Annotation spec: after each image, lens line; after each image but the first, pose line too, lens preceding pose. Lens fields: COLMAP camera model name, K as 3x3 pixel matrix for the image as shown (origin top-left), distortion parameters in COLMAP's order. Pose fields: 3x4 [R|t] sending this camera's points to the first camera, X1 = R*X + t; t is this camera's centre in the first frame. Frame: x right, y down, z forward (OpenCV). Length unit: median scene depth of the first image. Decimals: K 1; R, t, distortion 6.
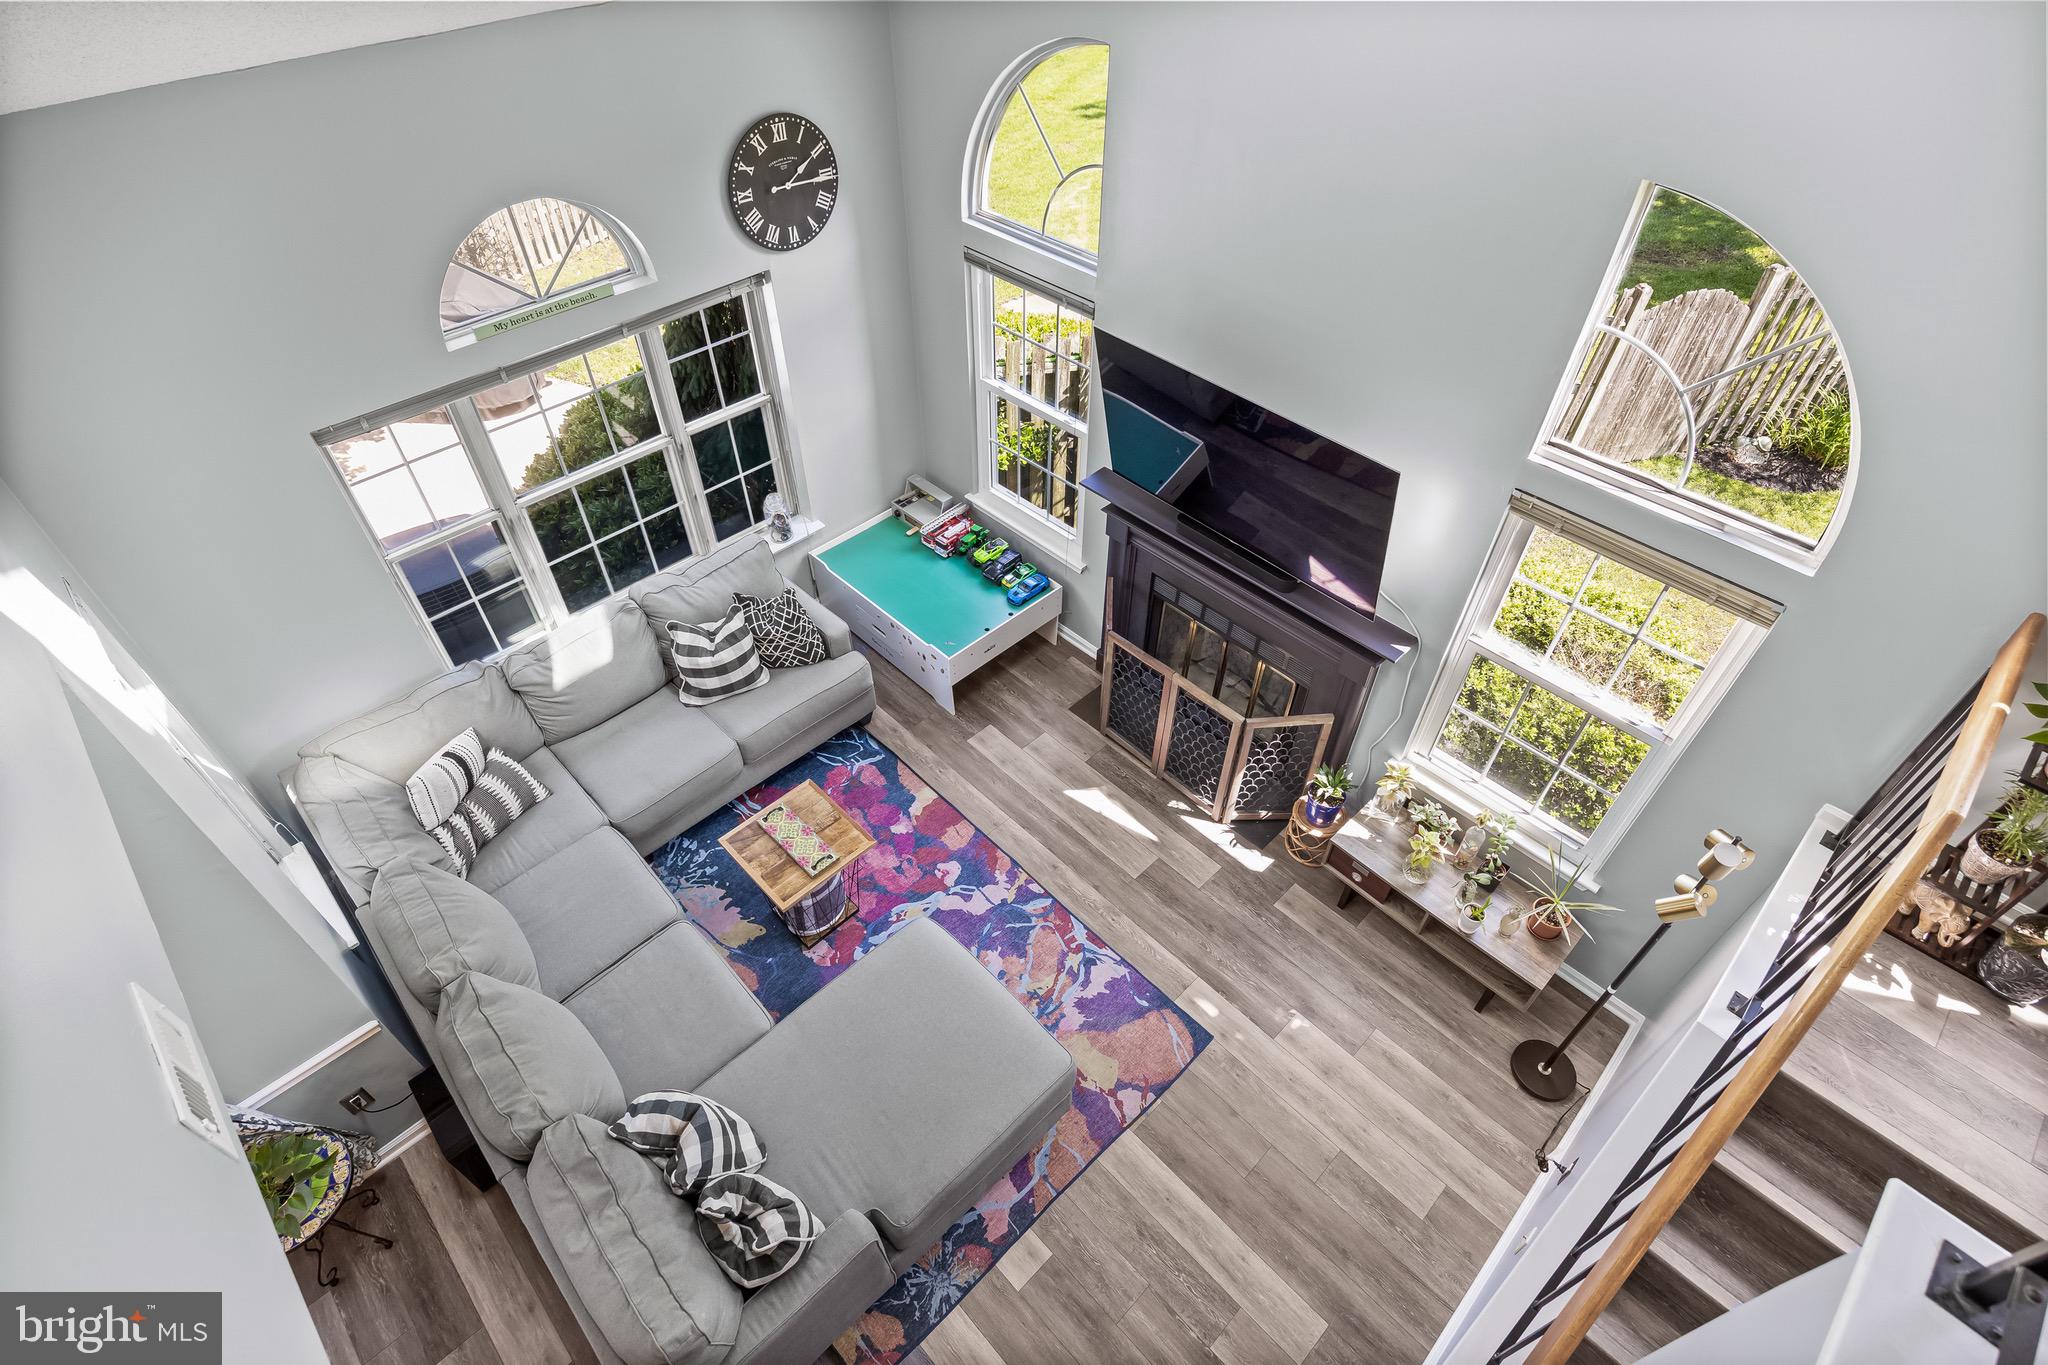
lens RADIAL K [[993.3, 0, 1028.8], [0, 993.3, 662.2], [0, 0, 1]] dist [-0.017978, 0.000155]
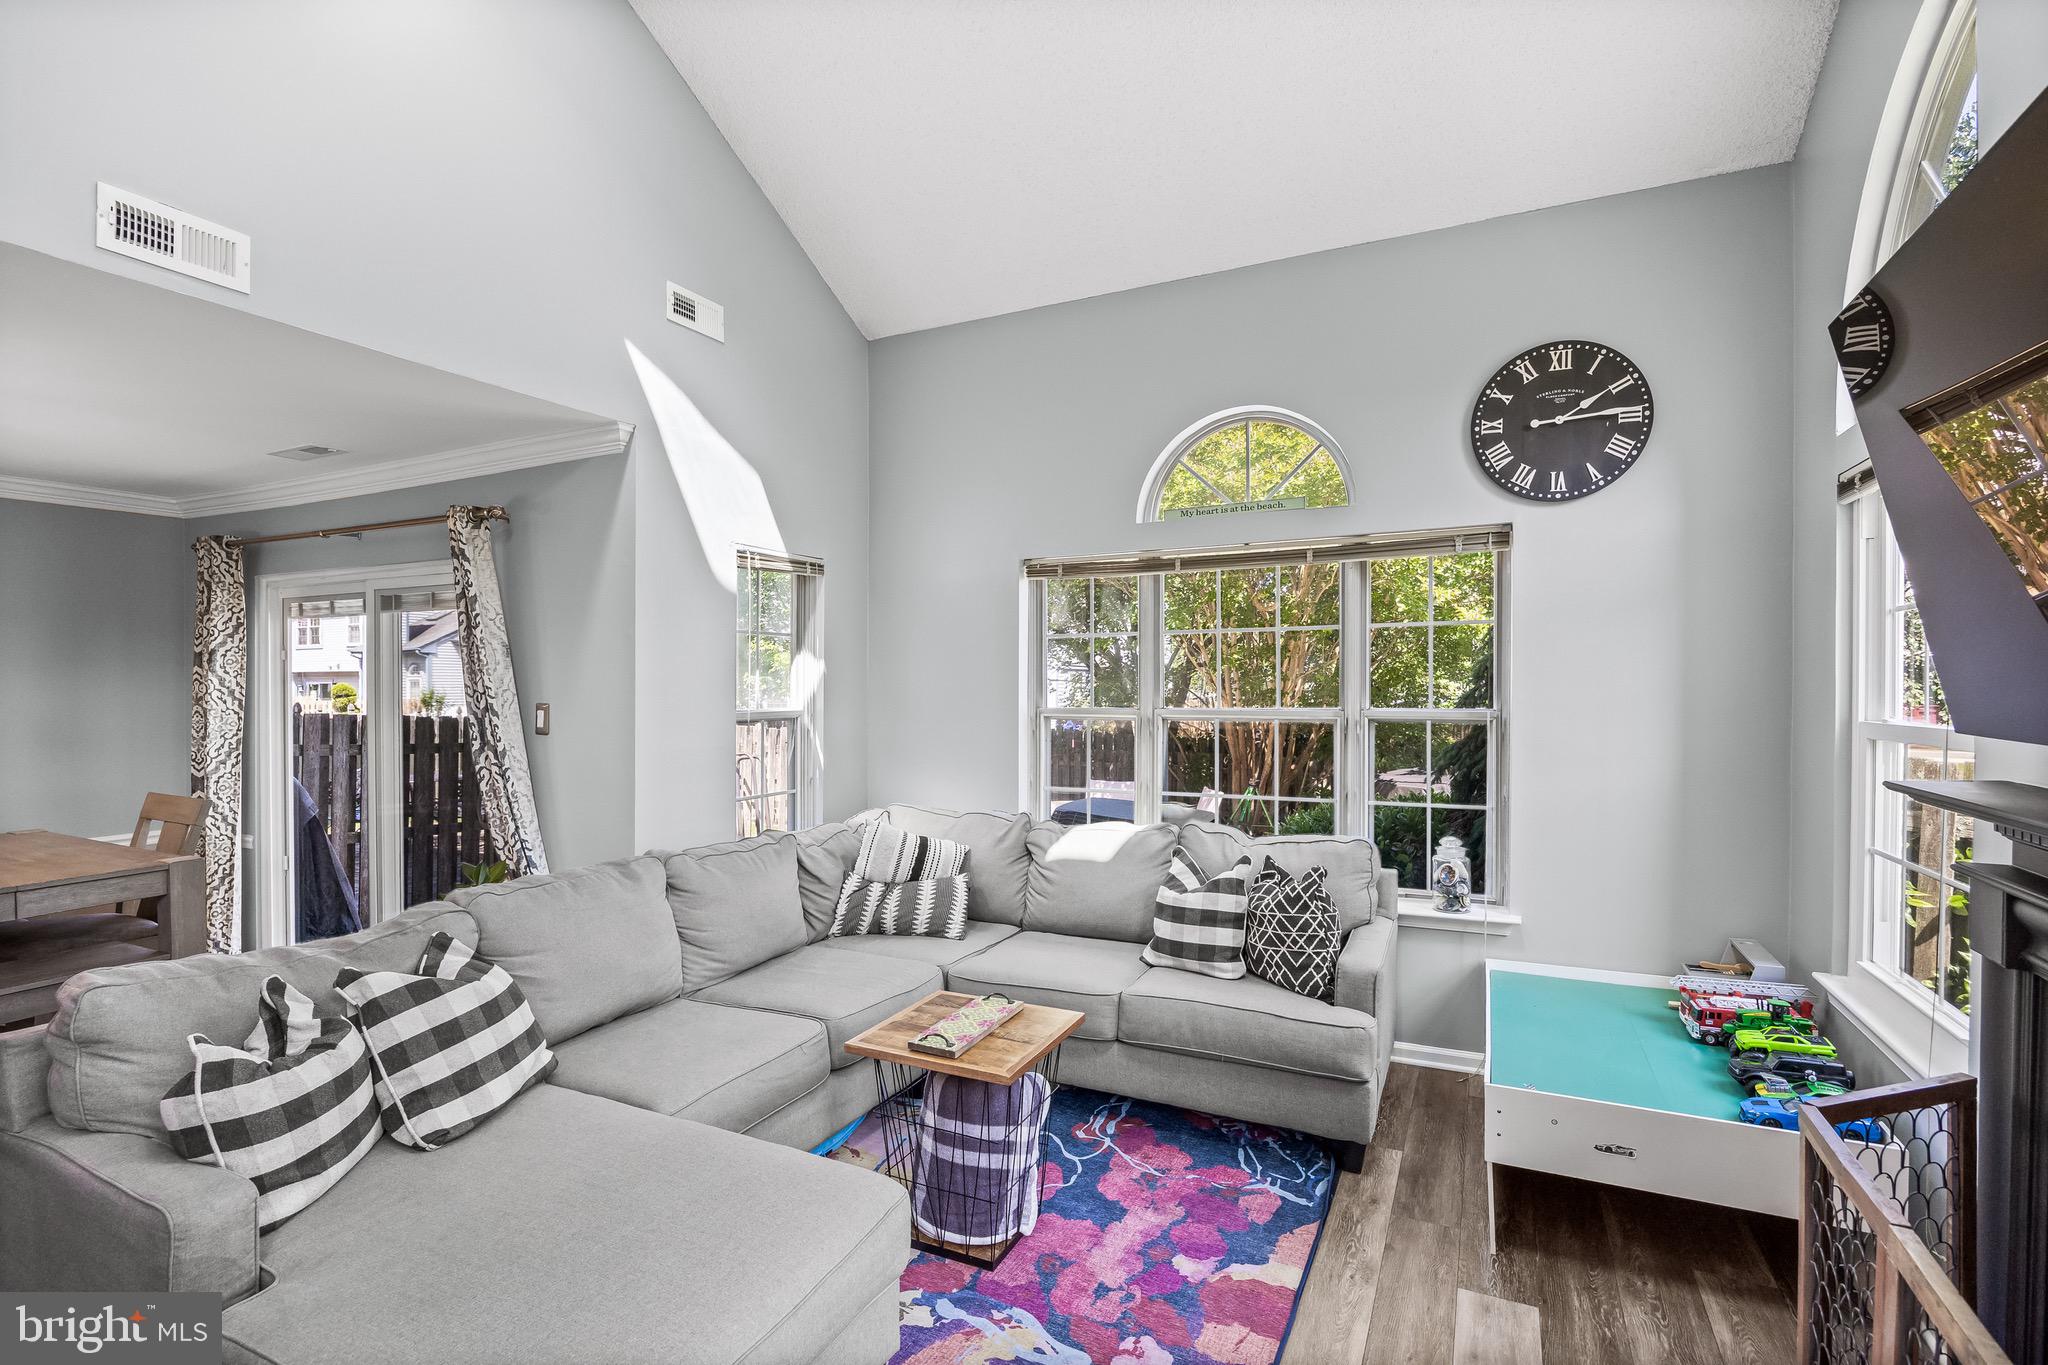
lens RADIAL K [[961.4, 0, 1028.5], [0, 961.4, 677.7], [0, 0, 1]] dist [-0.002412, -0.000115]
pose [[0.346635, -0.002093, -0.937998, 0.331011], [-0.650880, 0.719531, -0.242137, 0.131667], [0.675425, 0.694457, 0.248052, 0.658693]]
